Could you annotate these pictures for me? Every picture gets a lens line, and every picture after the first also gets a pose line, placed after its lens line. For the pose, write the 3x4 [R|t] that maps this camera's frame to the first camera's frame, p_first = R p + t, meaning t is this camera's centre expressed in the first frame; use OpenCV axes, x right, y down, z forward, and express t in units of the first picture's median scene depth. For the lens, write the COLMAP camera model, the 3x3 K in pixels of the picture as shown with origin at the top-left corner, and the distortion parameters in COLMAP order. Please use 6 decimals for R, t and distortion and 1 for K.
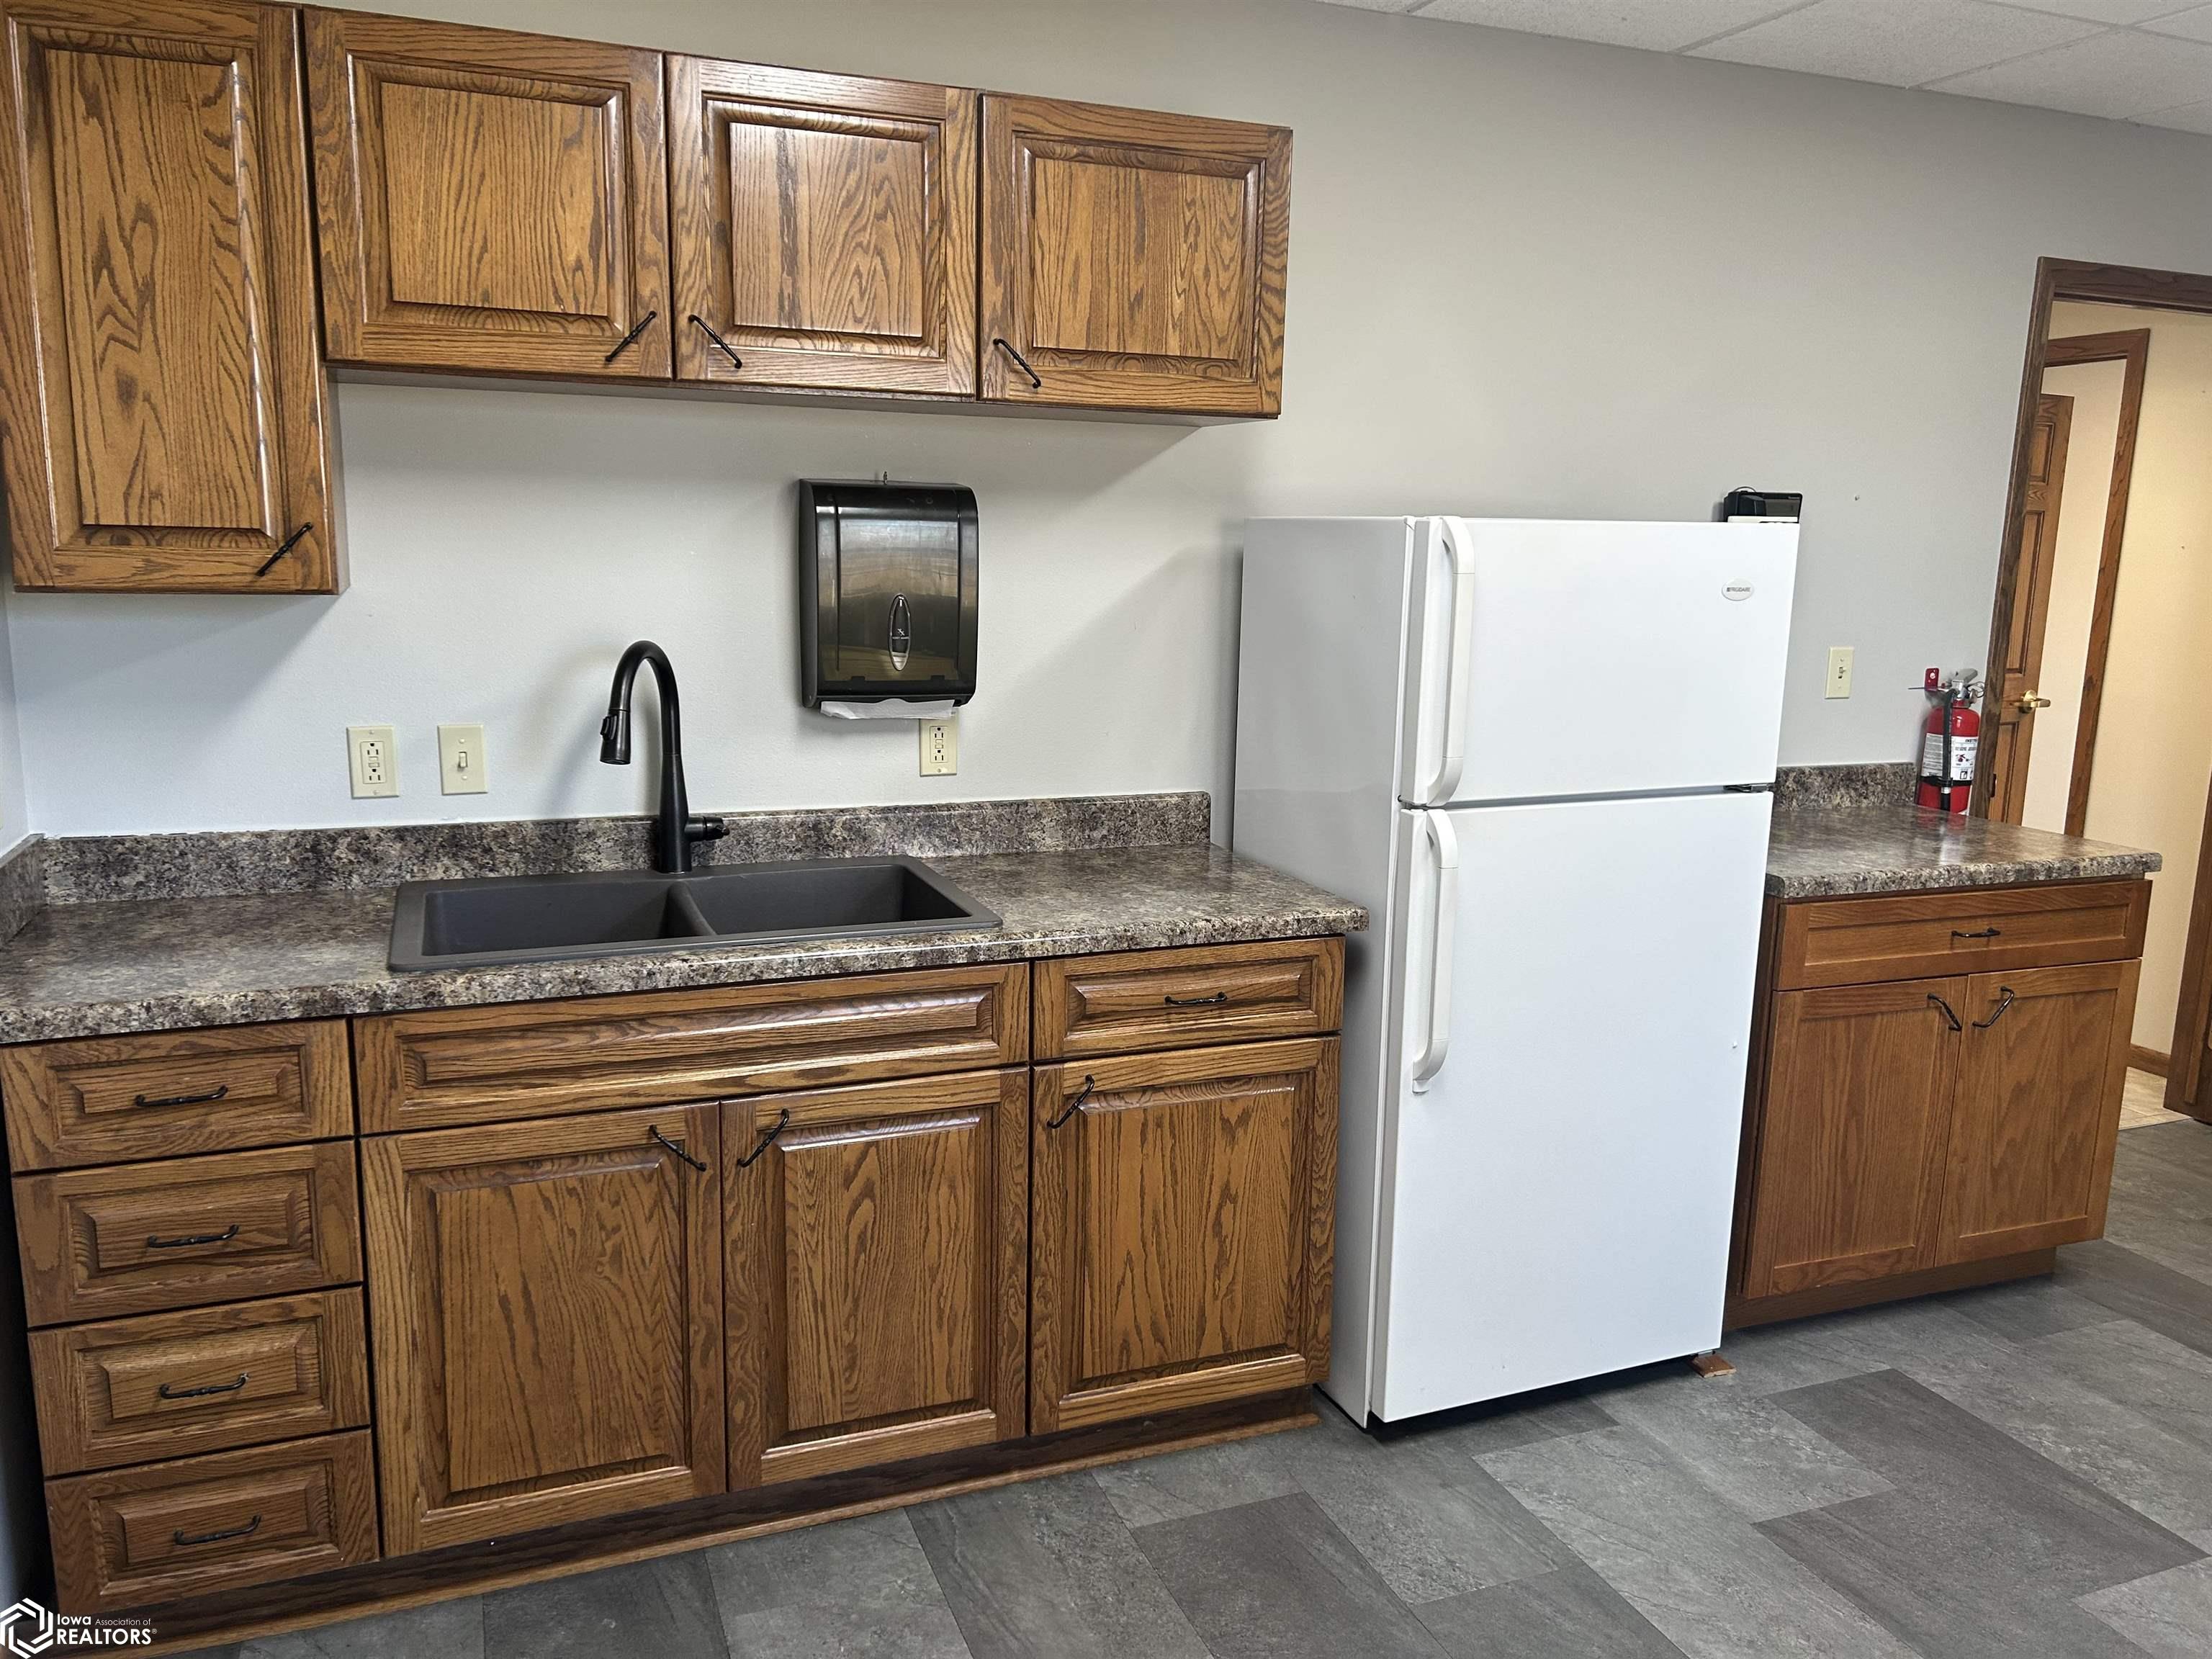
lens RADIAL K [[1657.4, 0, 1125.6], [0, 1657.4, 846.2], [0, 0, 1]] dist [0.056400, -0.058986]
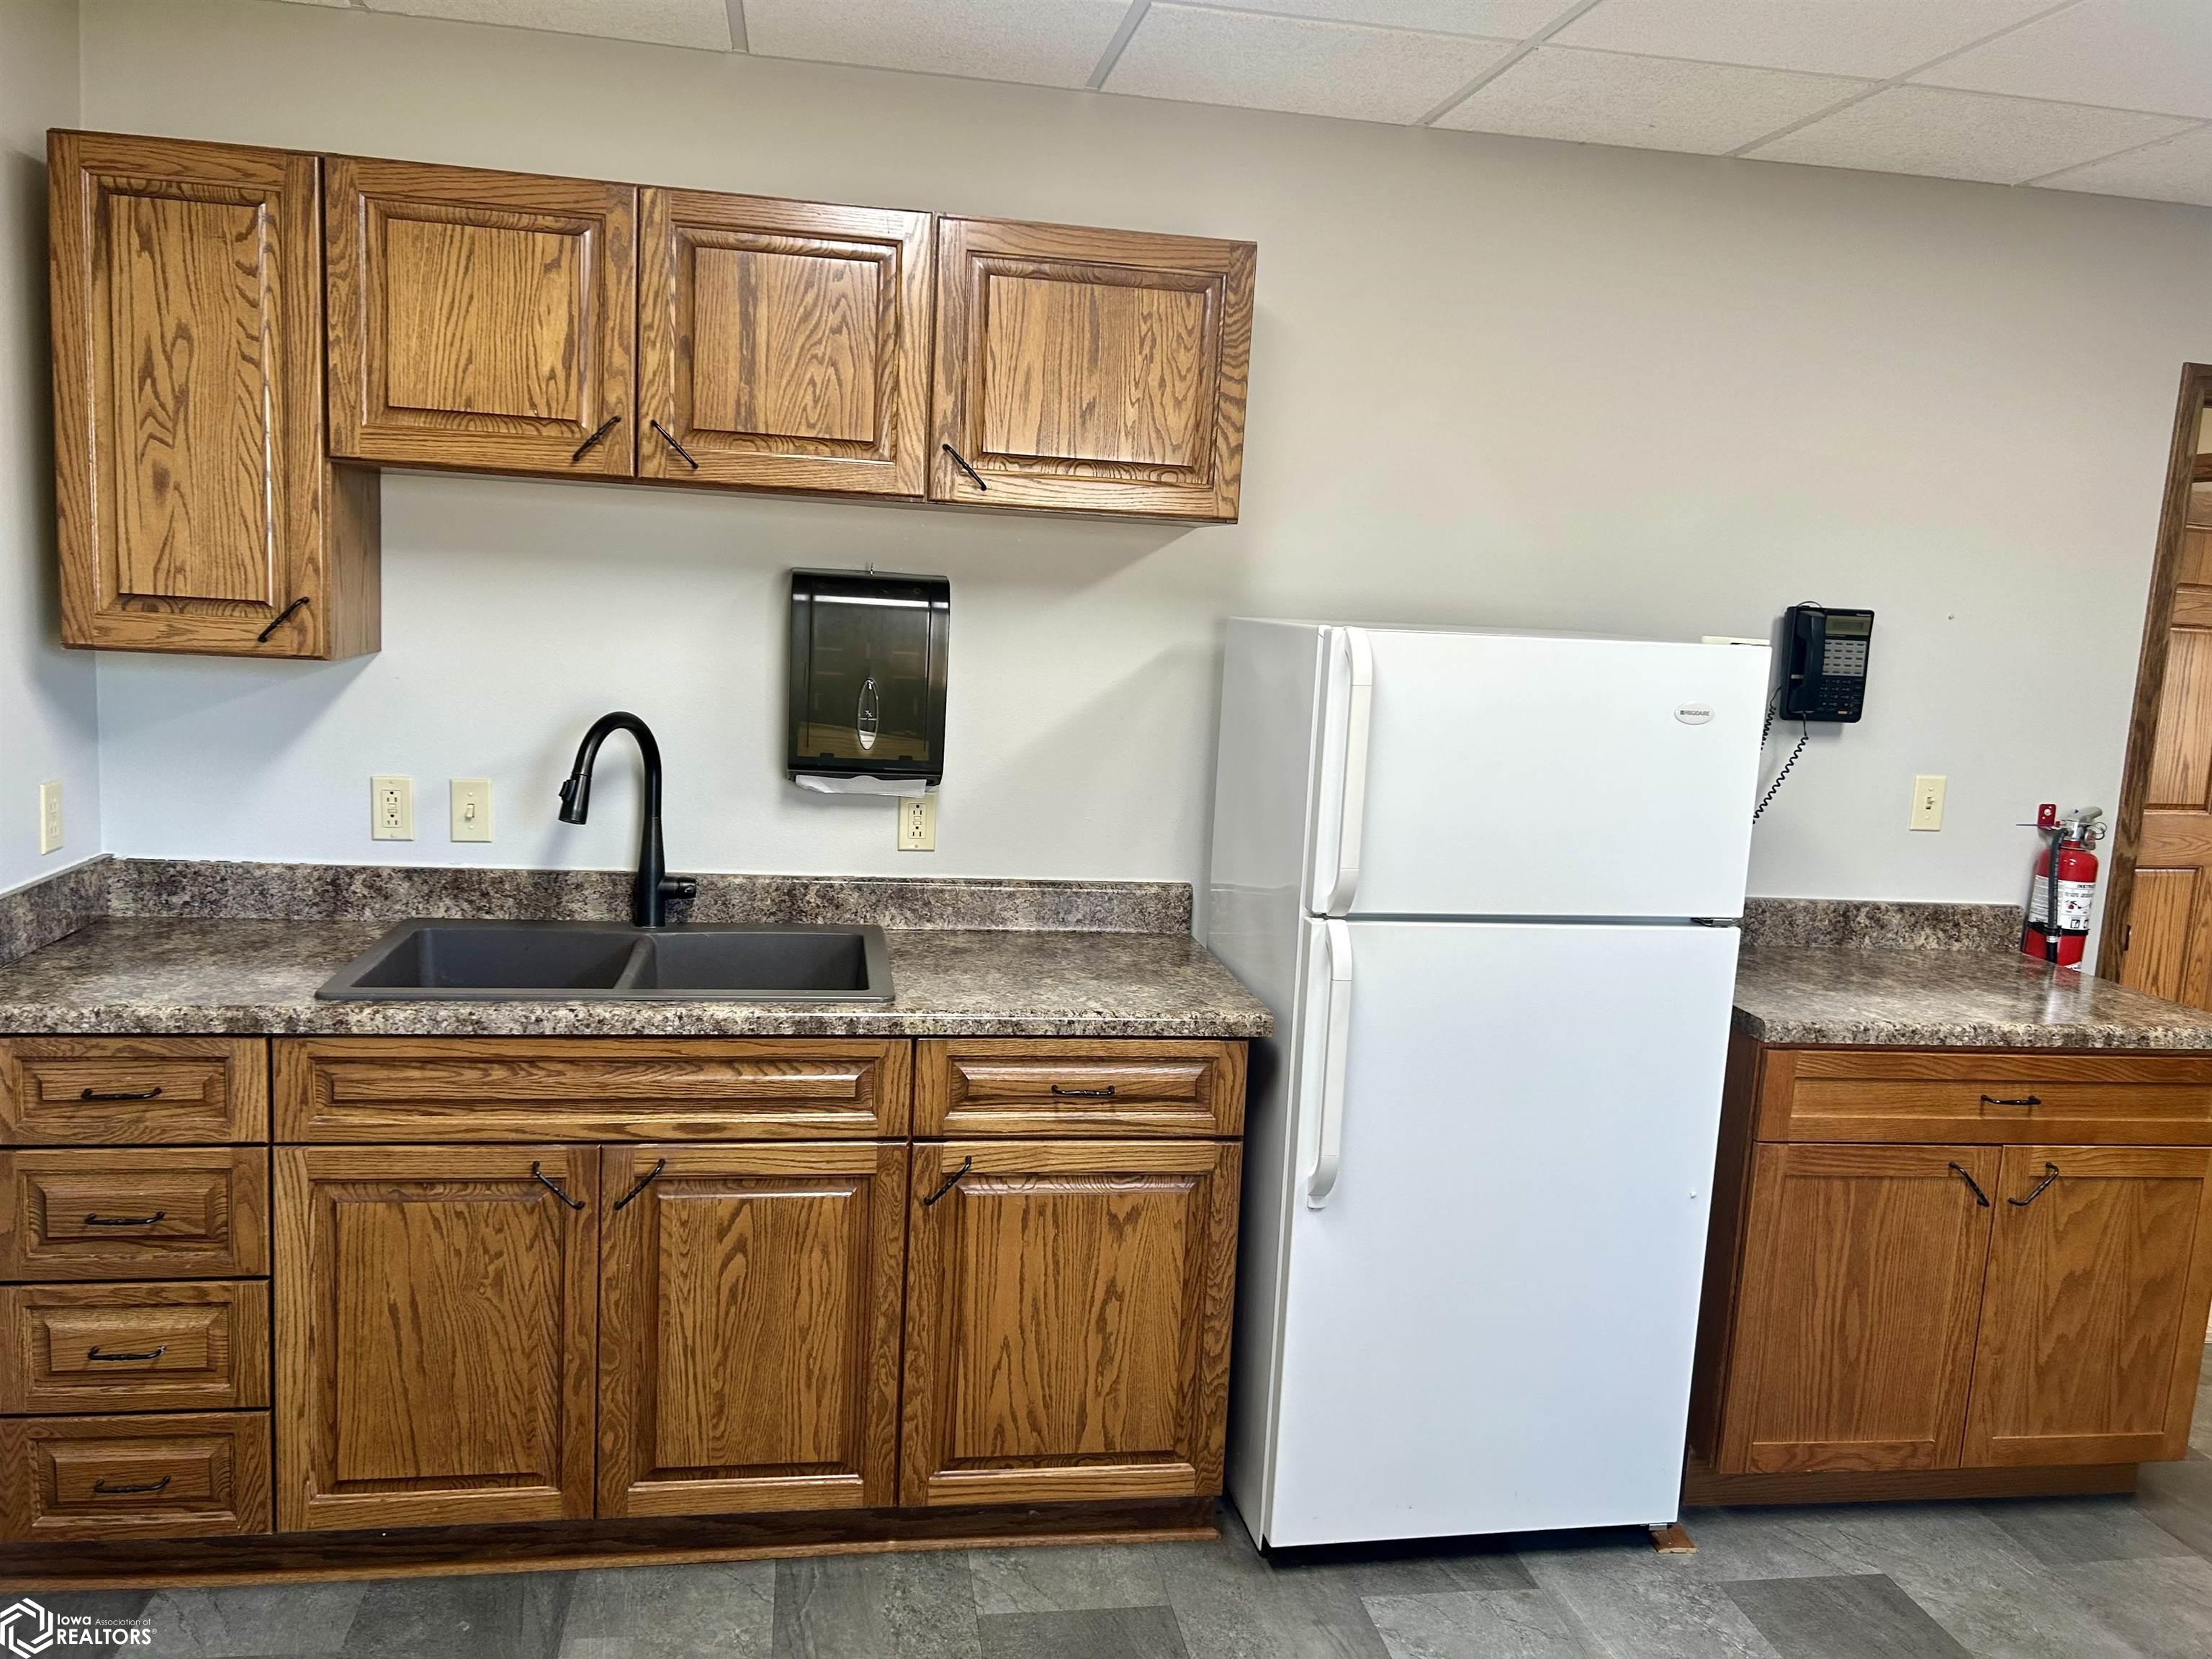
lens RADIAL K [[1657.4, 0, 1100.9], [0, 1657.4, 828.2], [0, 0, 1]] dist [0.056400, -0.058986]
pose [[0.976850, 0.062511, -0.204591, 0.250780], [-0.072917, 0.996379, -0.043721, -0.023625], [0.201117, 0.057627, 0.977871, 0.005735]]
